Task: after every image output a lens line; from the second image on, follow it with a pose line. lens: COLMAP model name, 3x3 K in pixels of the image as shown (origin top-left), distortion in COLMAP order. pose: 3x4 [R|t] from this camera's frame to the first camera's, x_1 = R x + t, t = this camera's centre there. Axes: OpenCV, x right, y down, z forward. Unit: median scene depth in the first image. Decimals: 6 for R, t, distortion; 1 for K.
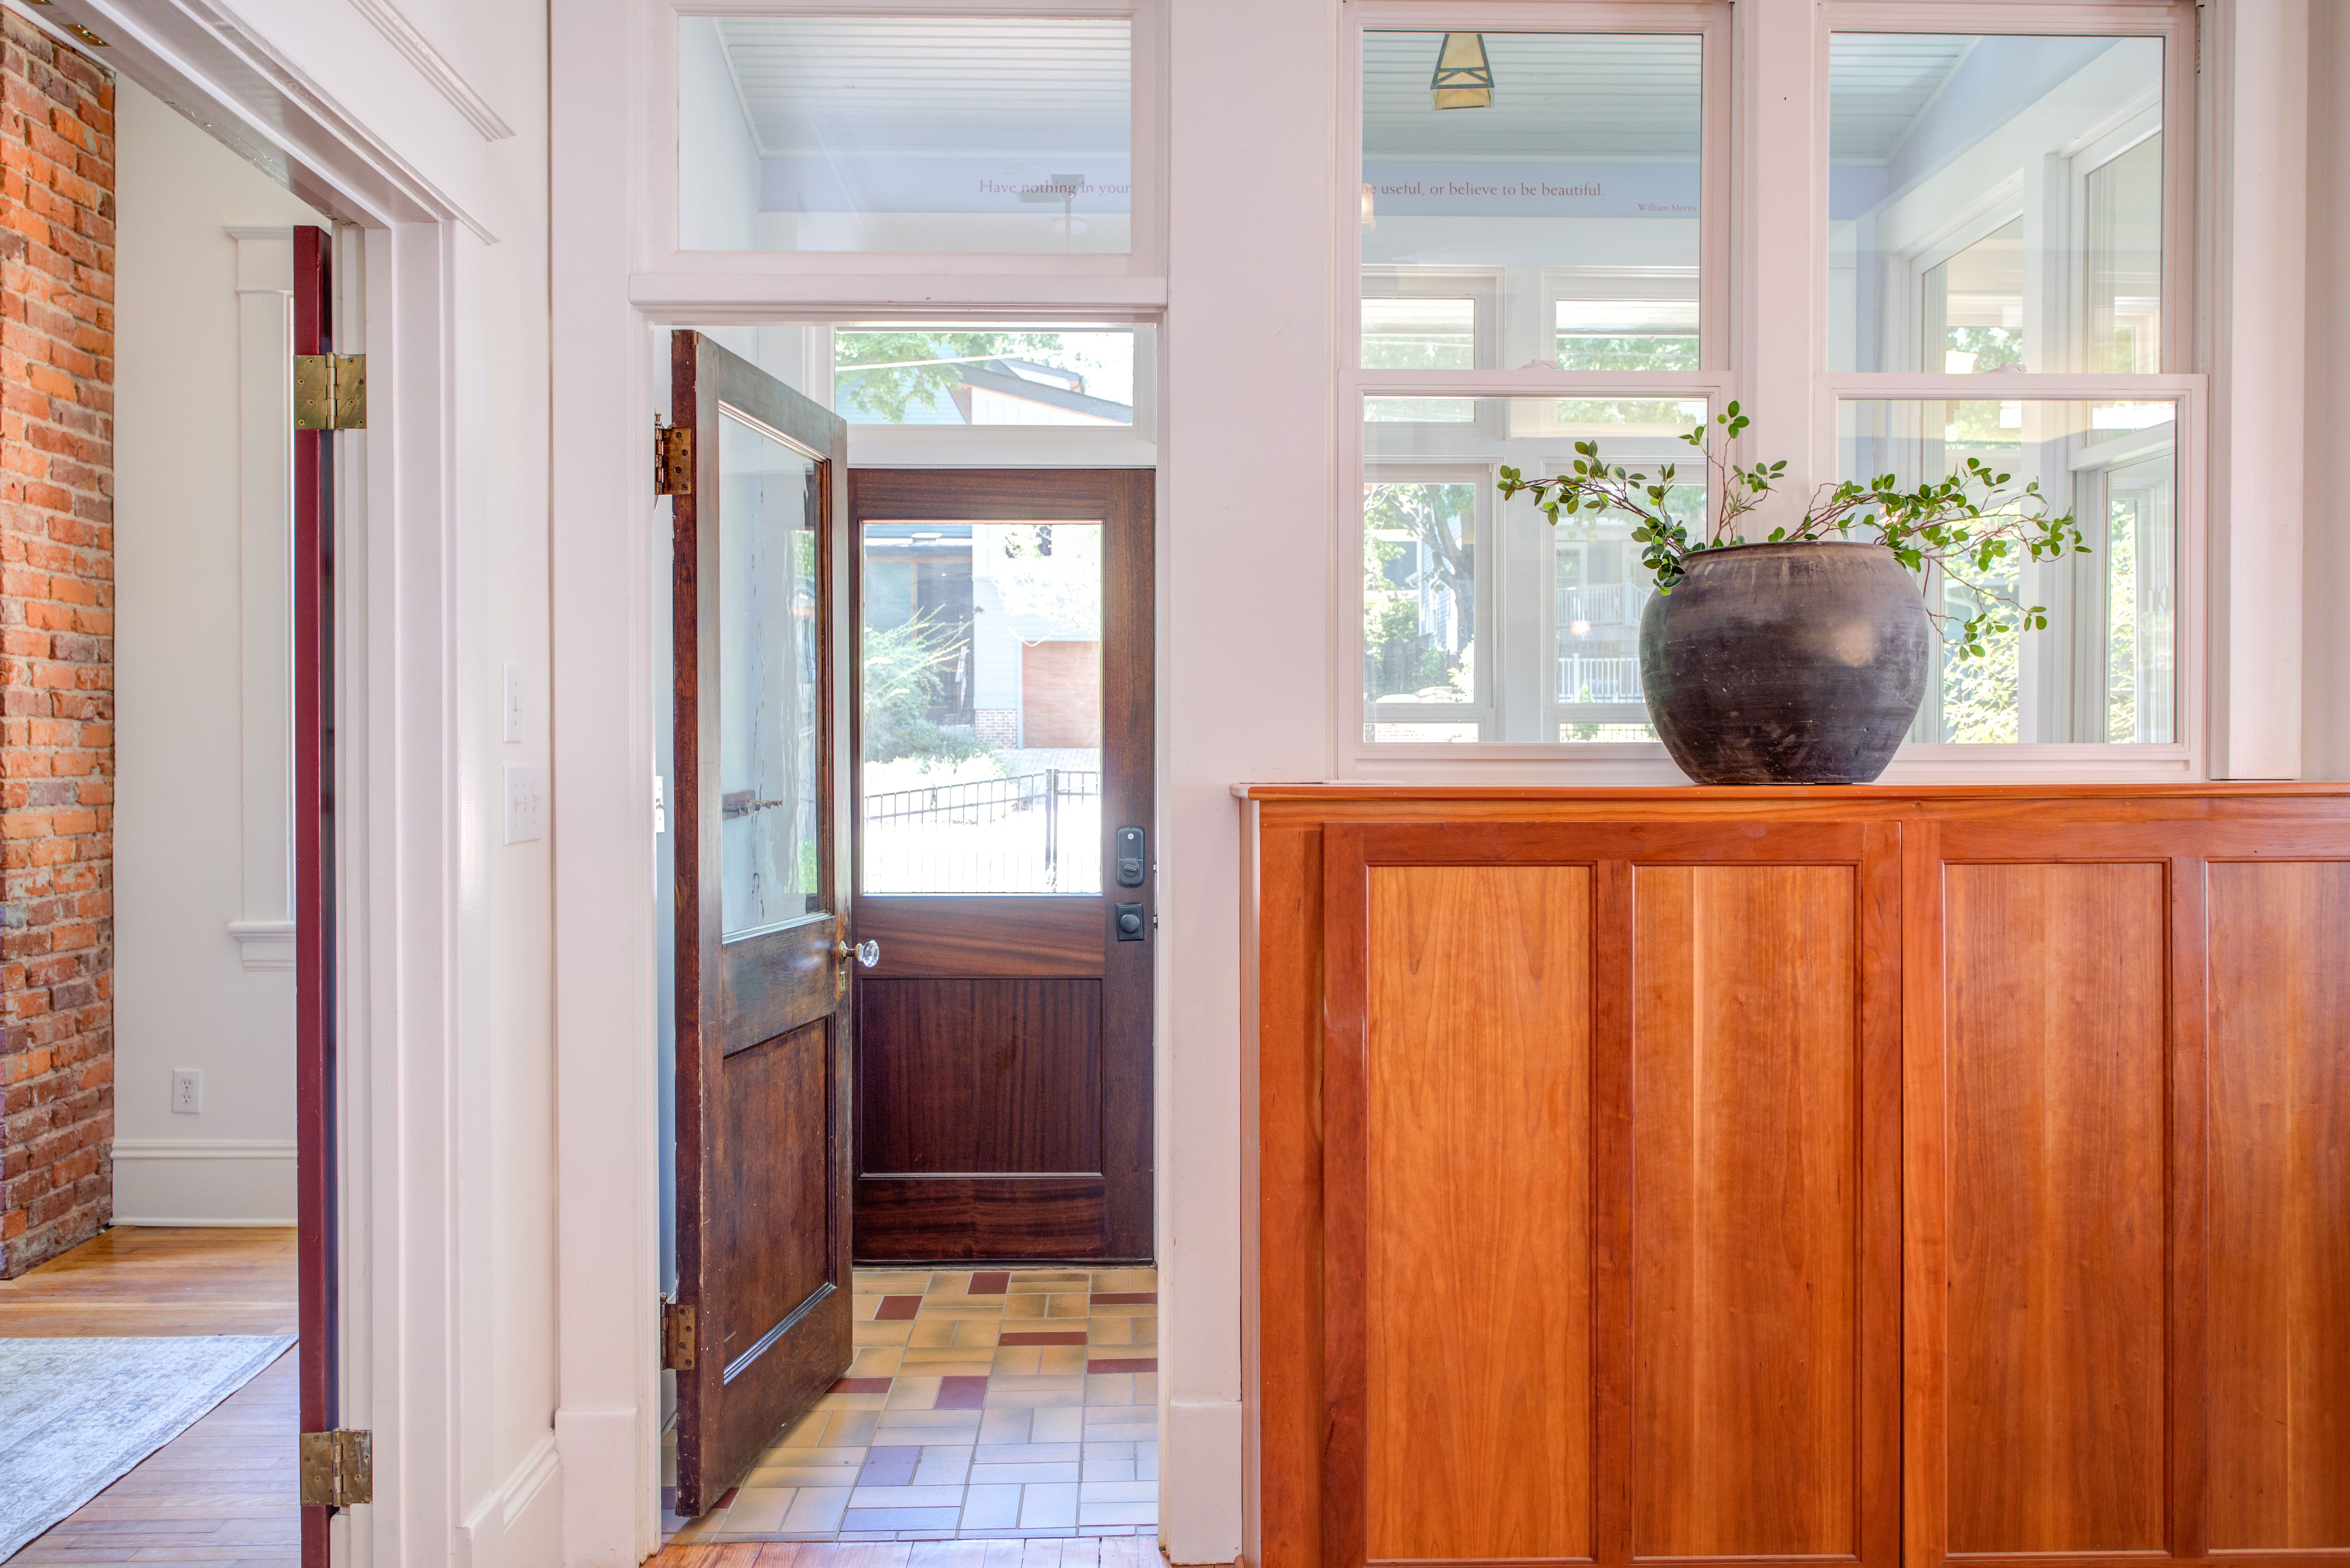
lens RADIAL K [[1878.6, 0, 1181.6], [0, 1878.6, 776.4], [0, 0, 1]] dist [-0.003396, 0.001484]
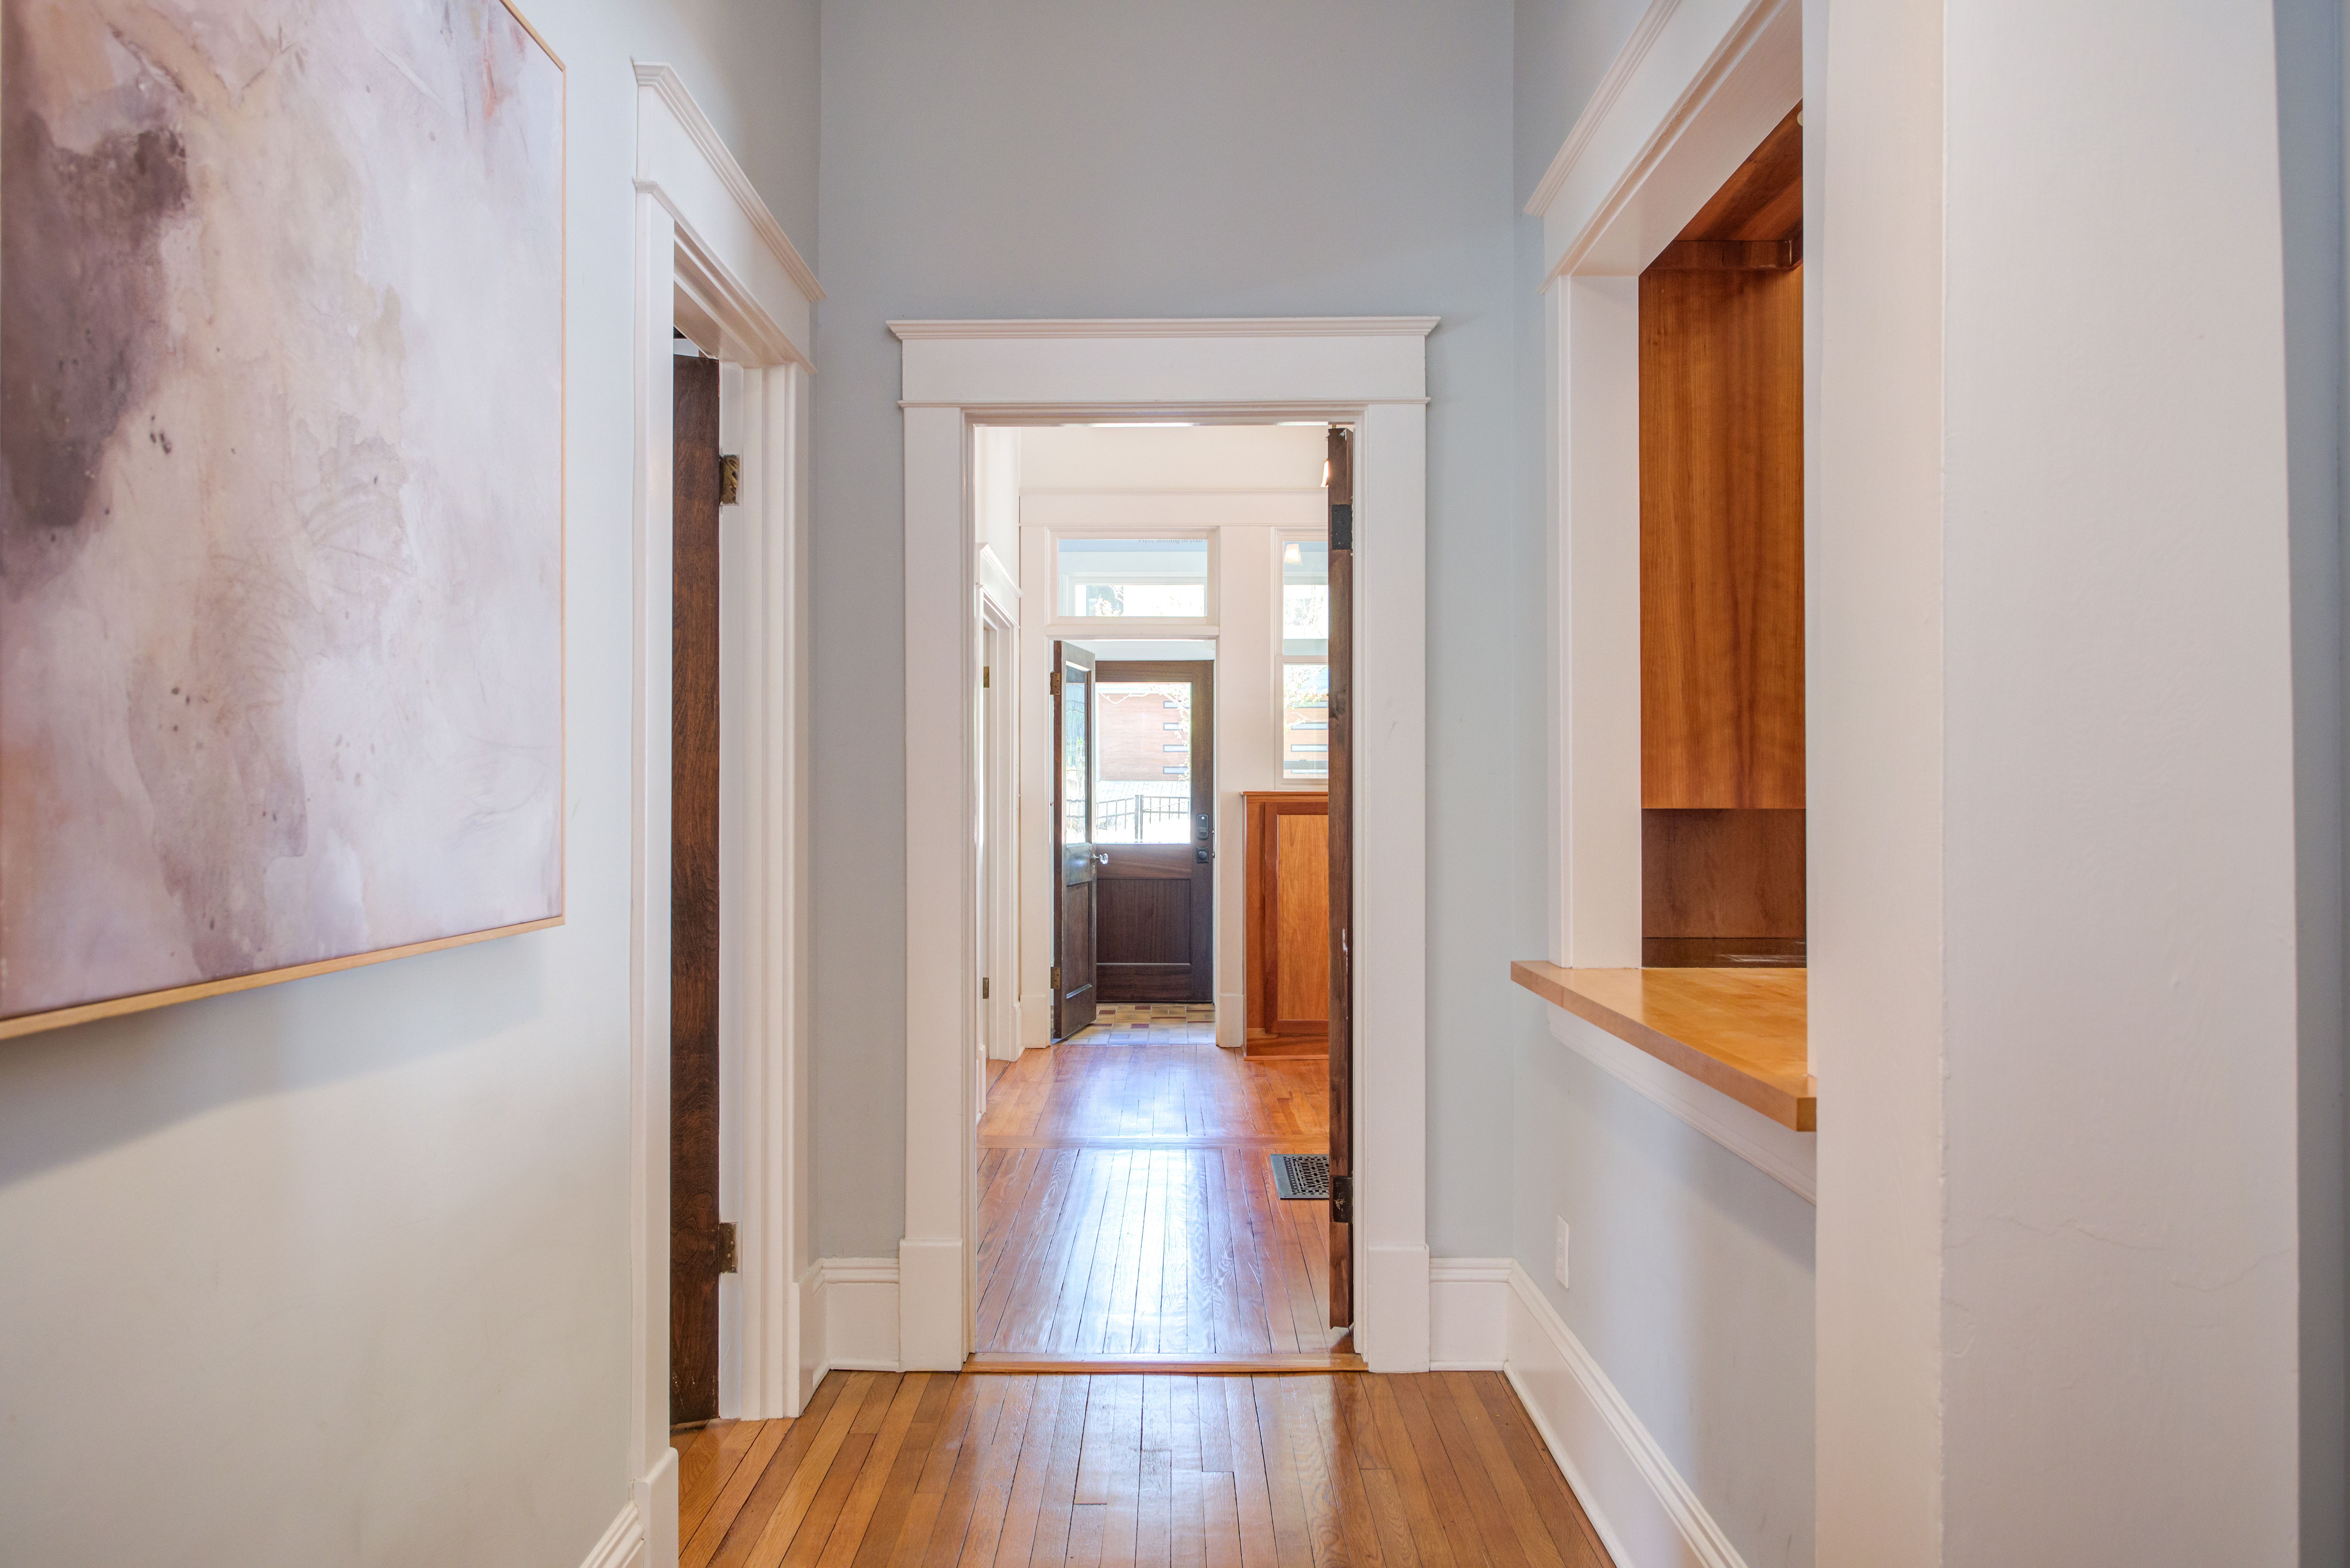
lens RADIAL K [[1834.3, 0, 1175.5], [0, 1834.3, 786.1], [0, 0, 1]] dist [0.002240, 0.000091]
pose [[0.999507, 0.000796, -0.031376, 0.016047], [-0.001171, 0.999928, -0.011934, 0.031411], [0.031364, 0.011964, 0.999436, -2.001339]]
